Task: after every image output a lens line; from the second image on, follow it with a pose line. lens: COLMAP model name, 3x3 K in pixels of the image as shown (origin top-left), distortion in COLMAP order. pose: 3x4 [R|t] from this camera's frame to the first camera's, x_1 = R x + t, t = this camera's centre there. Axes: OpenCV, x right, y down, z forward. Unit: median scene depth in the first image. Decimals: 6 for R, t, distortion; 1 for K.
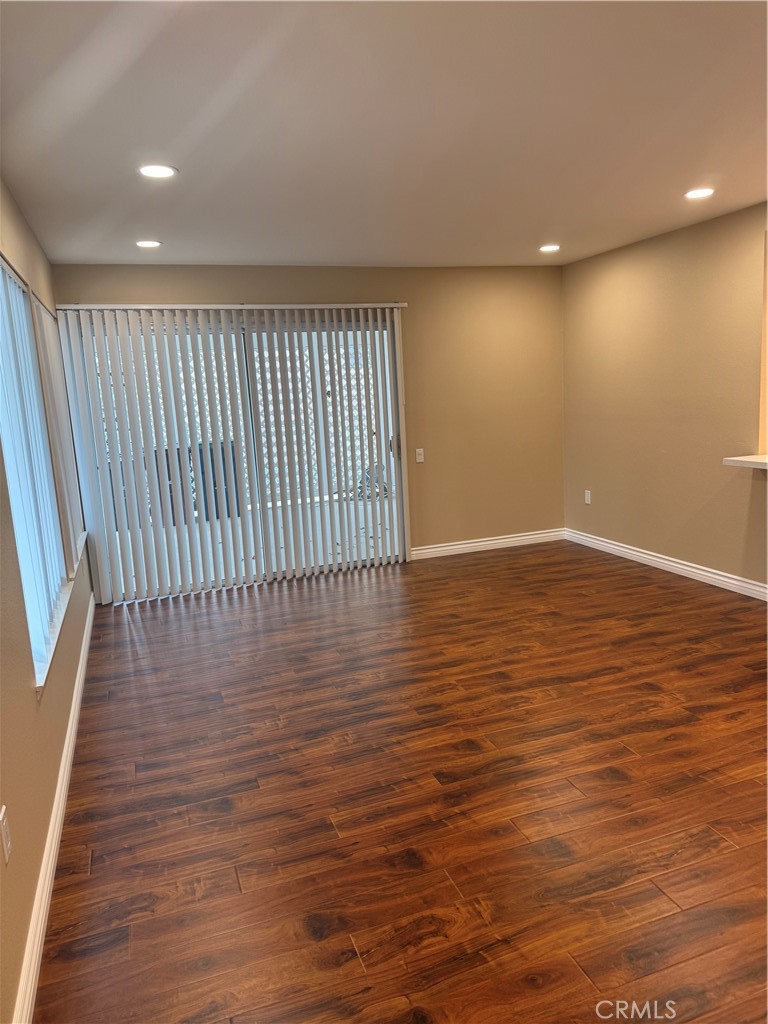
lens RADIAL K [[708.0, 0, 407.6], [0, 708.0, 512.4], [0, 0, 1]] dist [0.078716, -0.139816]
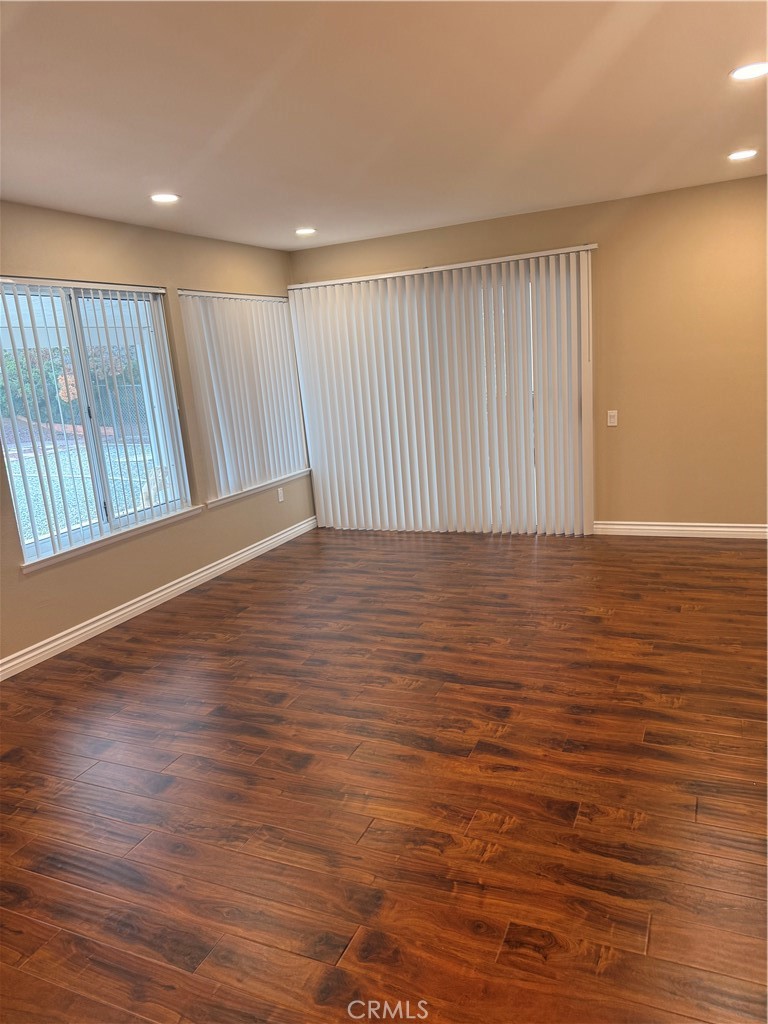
lens RADIAL K [[721.7, 0, 384.0], [0, 721.7, 512.0], [0, 0, 1]] dist [0.107952, -0.147401]
pose [[0.711578, 0.137792, -0.688963, 0.704190], [-0.077765, 0.990002, 0.117683, -0.077371], [0.698290, -0.030163, 0.715179, 0.238050]]
